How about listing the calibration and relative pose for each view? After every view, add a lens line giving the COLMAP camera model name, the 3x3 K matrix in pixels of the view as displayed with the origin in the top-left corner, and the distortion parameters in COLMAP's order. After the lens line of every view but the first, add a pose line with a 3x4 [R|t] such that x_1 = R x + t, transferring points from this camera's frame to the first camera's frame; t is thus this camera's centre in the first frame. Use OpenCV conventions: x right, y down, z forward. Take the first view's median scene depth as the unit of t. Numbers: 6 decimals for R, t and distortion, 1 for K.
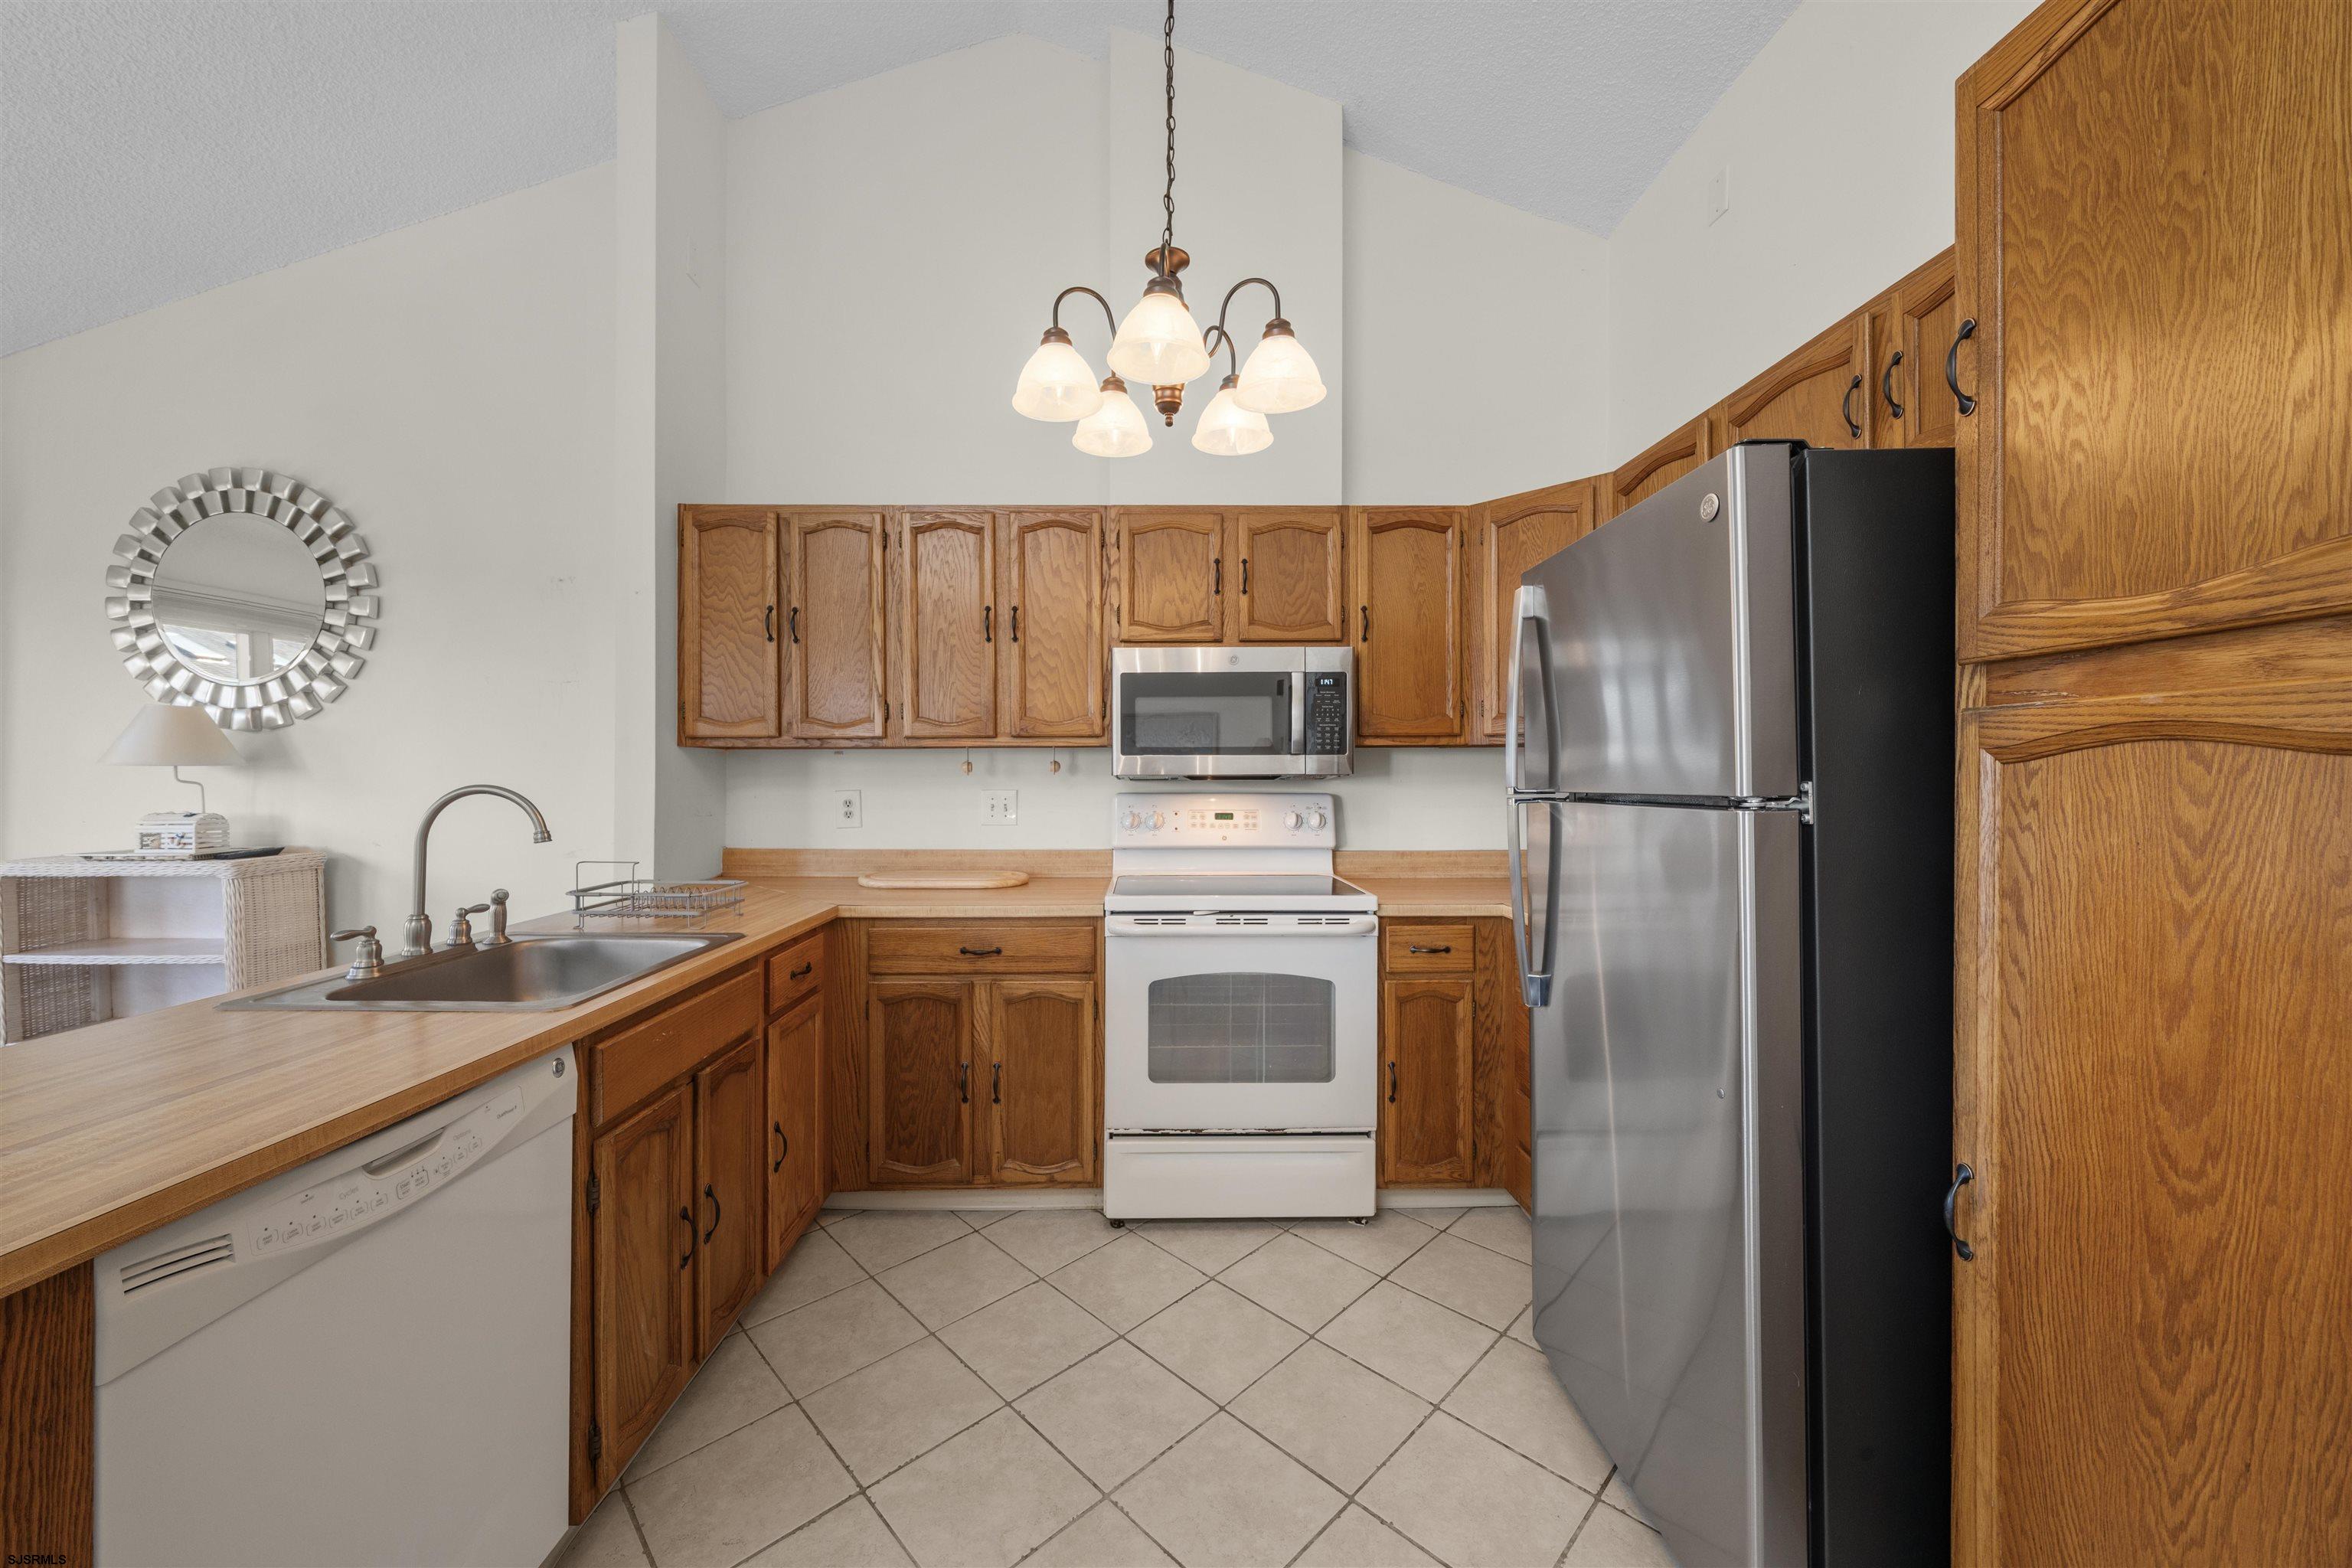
lens RADIAL K [[850.7, 0, 1164.2], [0, 850.7, 778.7], [0, 0, 1]] dist [-0.005174, -0.000305]
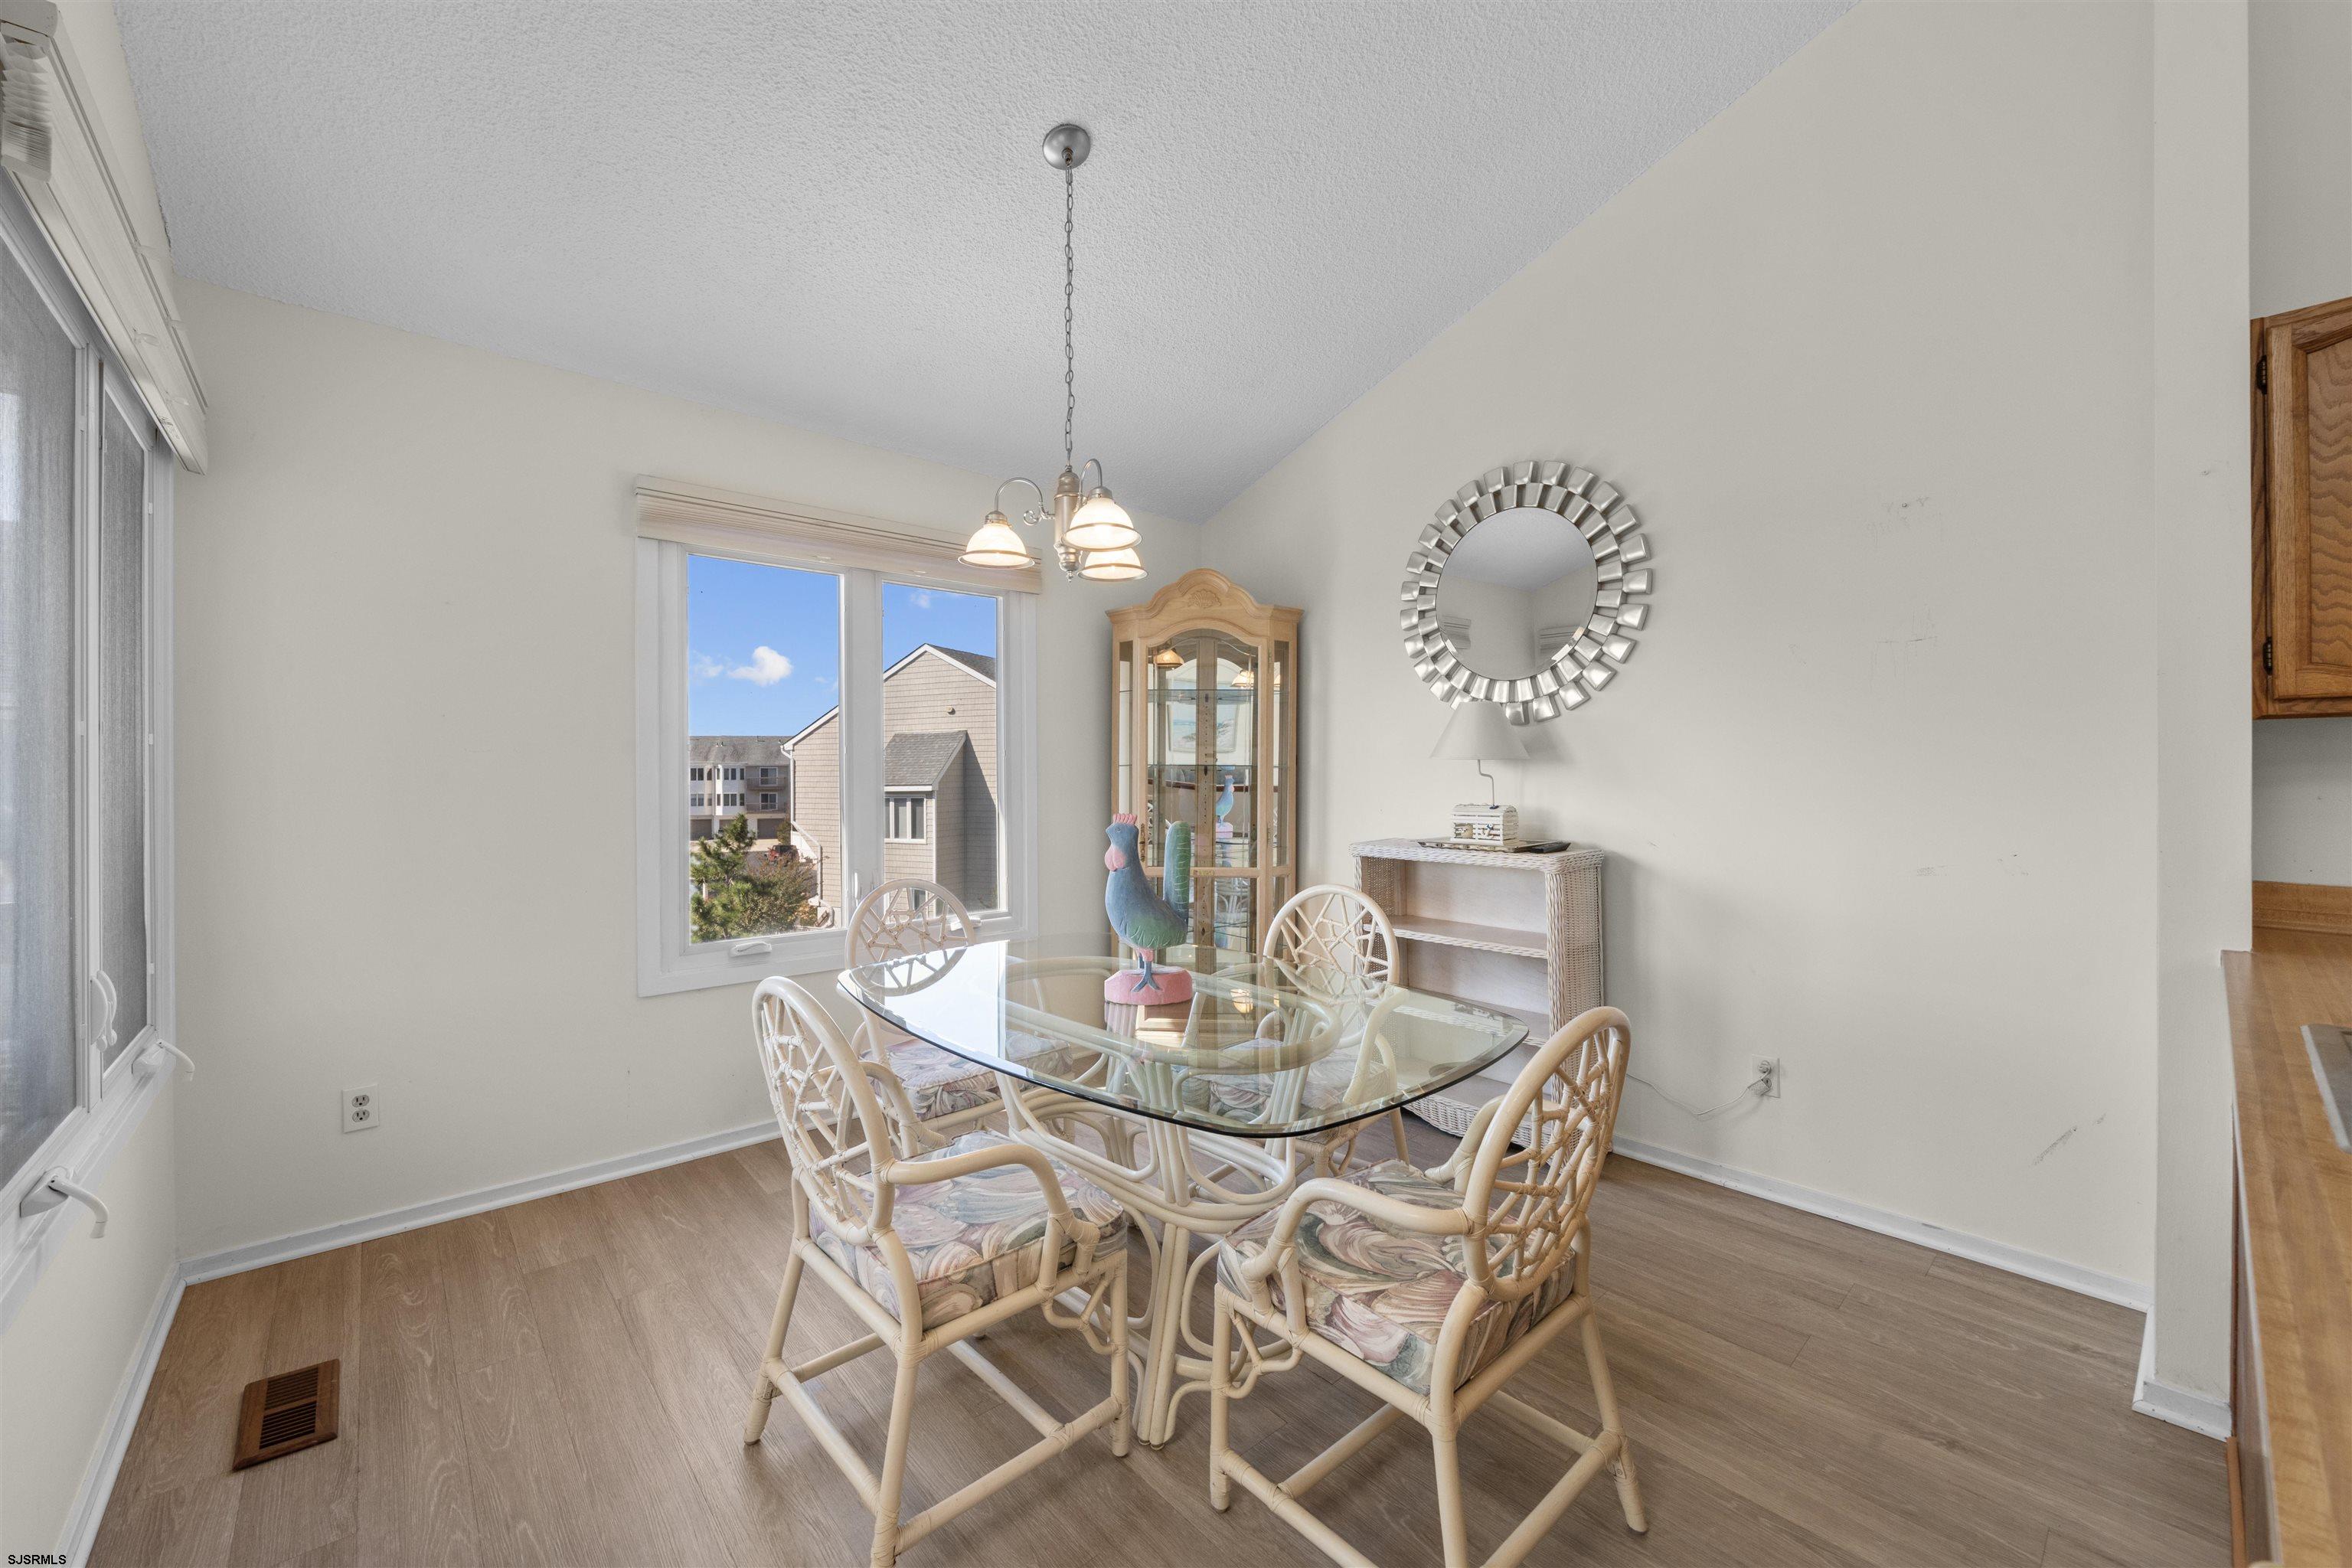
lens RADIAL K [[908.9, 0, 1170.9], [0, 908.9, 772.8], [0, 0, 1]] dist [-0.000403, -0.000032]
pose [[0.645833, -0.004823, -0.763464, -0.571448], [0.007038, 0.999975, -0.000364, -0.000886], [0.763447, -0.005138, 0.645851, -0.018647]]
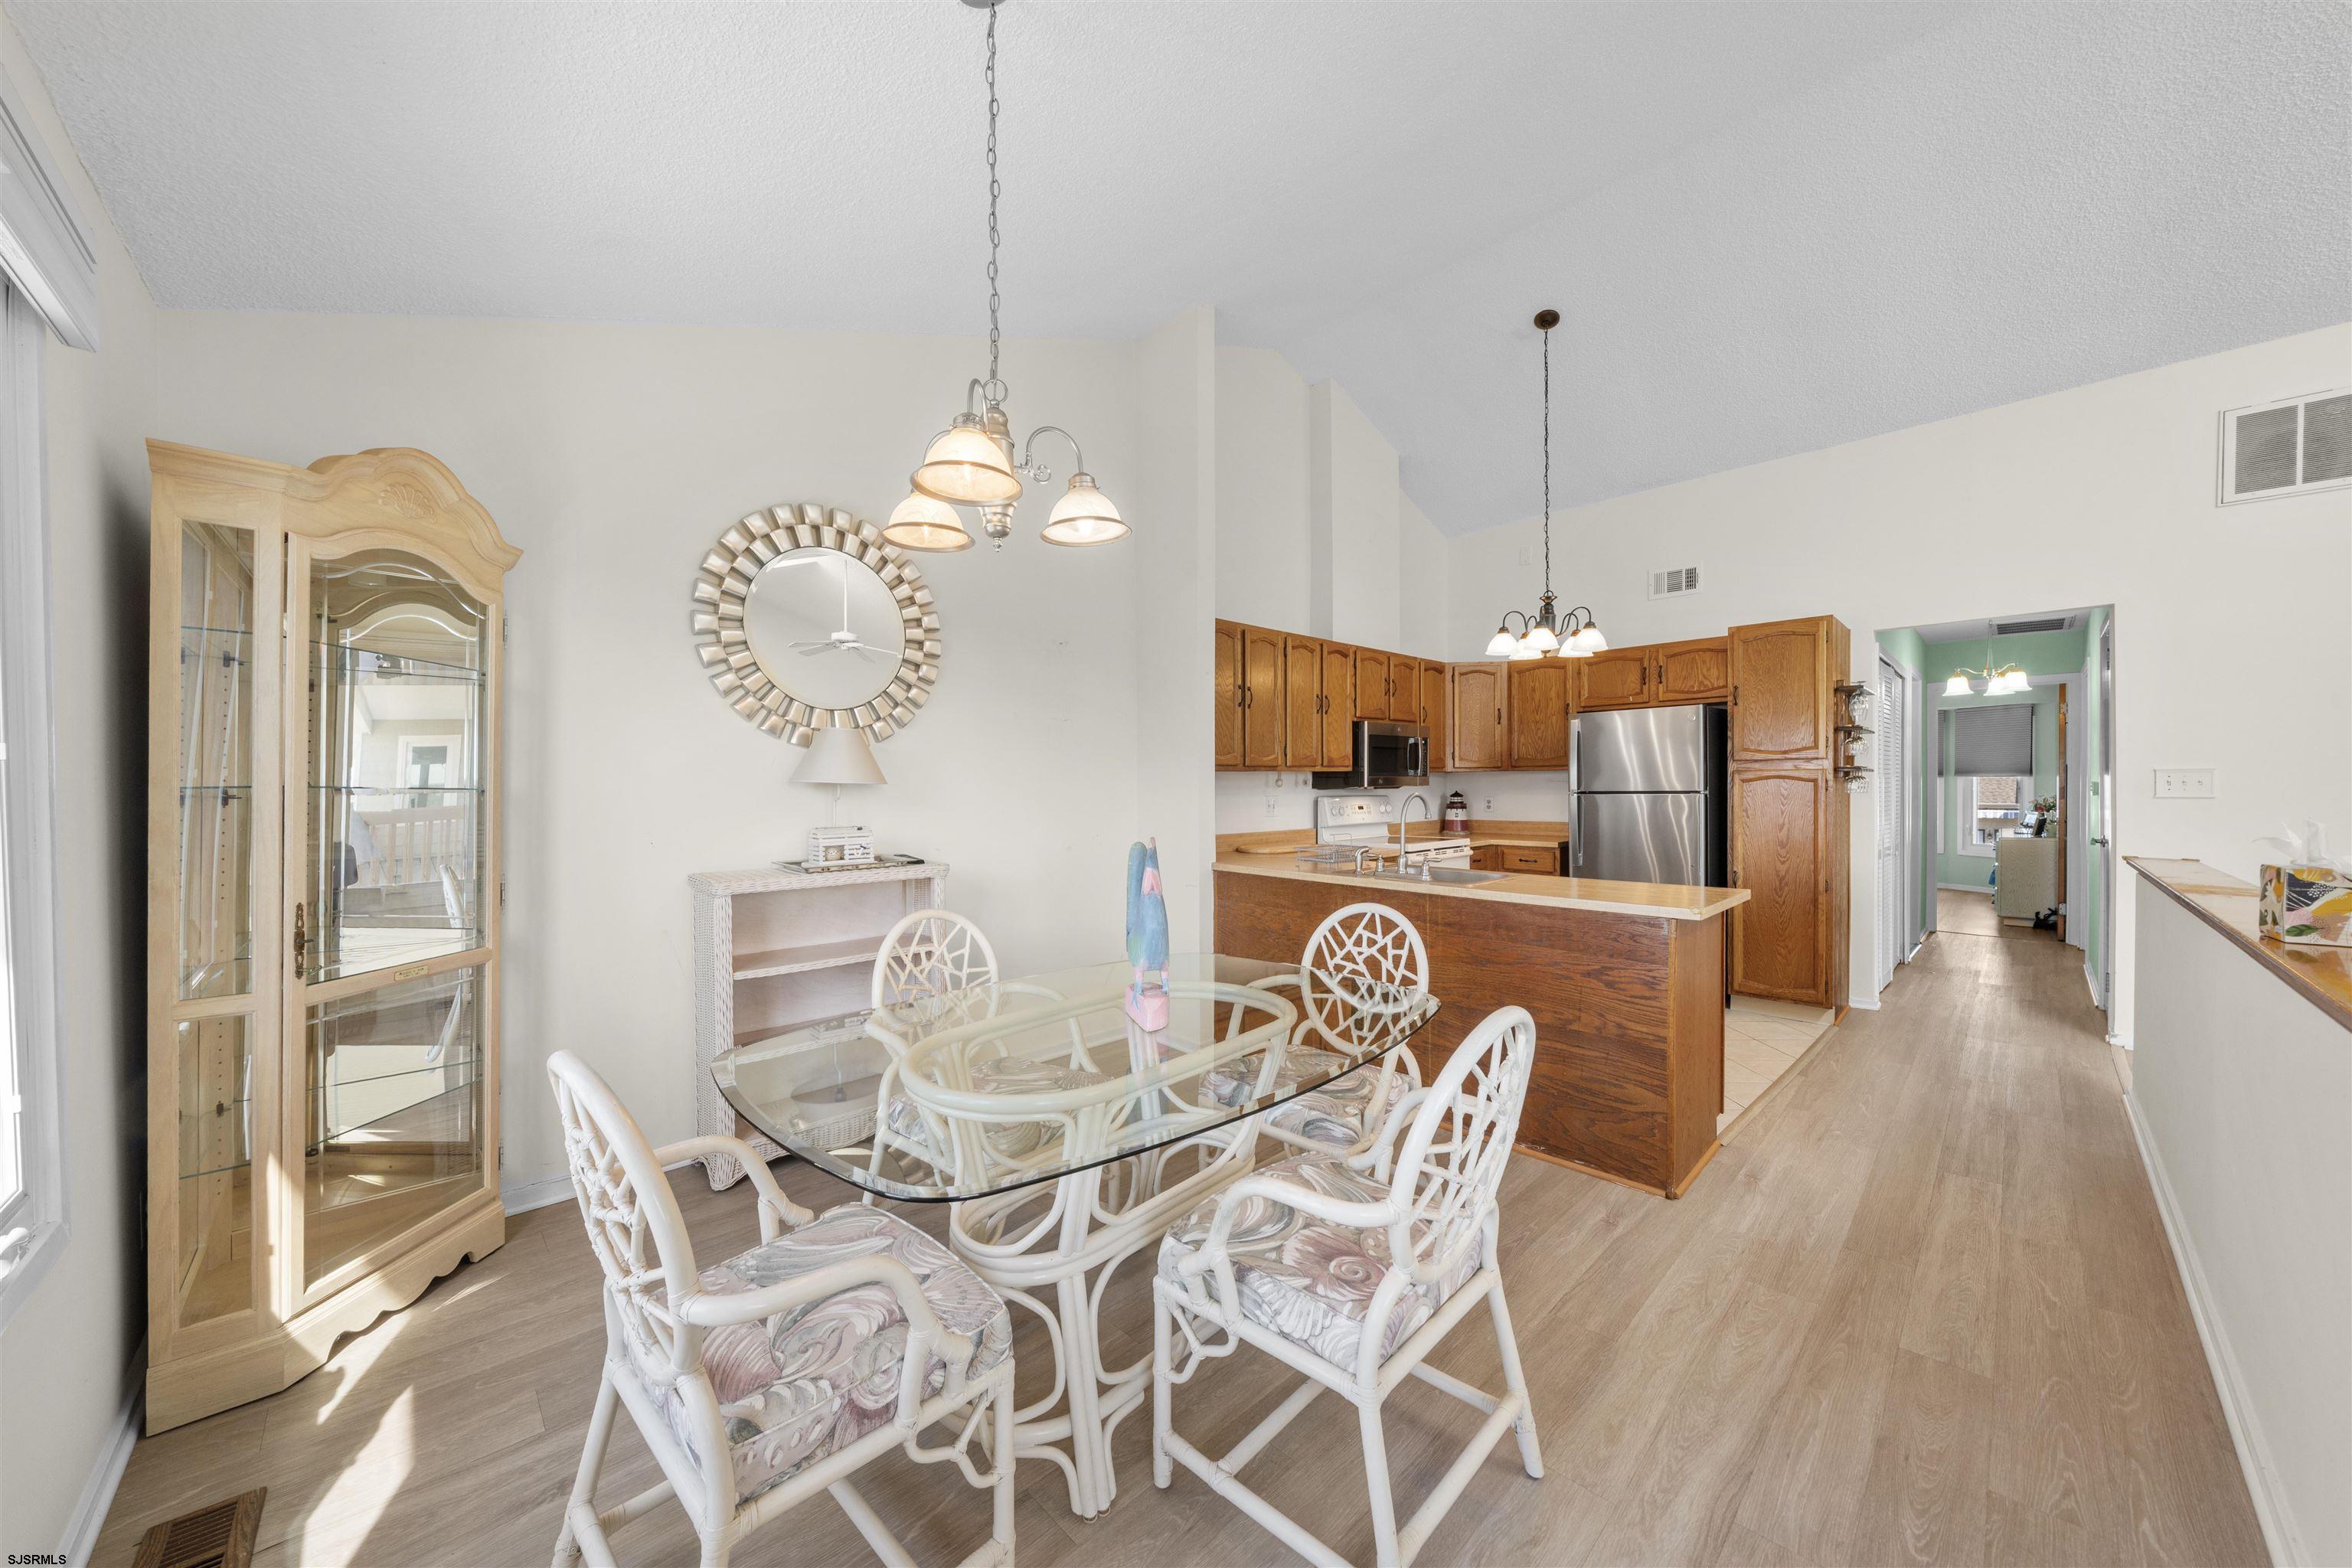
lens RADIAL K [[813.3, 0, 1163.7], [0, 813.3, 795.3], [0, 0, 1]] dist [-0.004974, -0.000197]
pose [[0.737836, -0.013245, 0.674850, -1.609352], [0.007466, 0.999906, 0.011462, -0.008767], [-0.674939, -0.003419, 0.737866, -0.055377]]
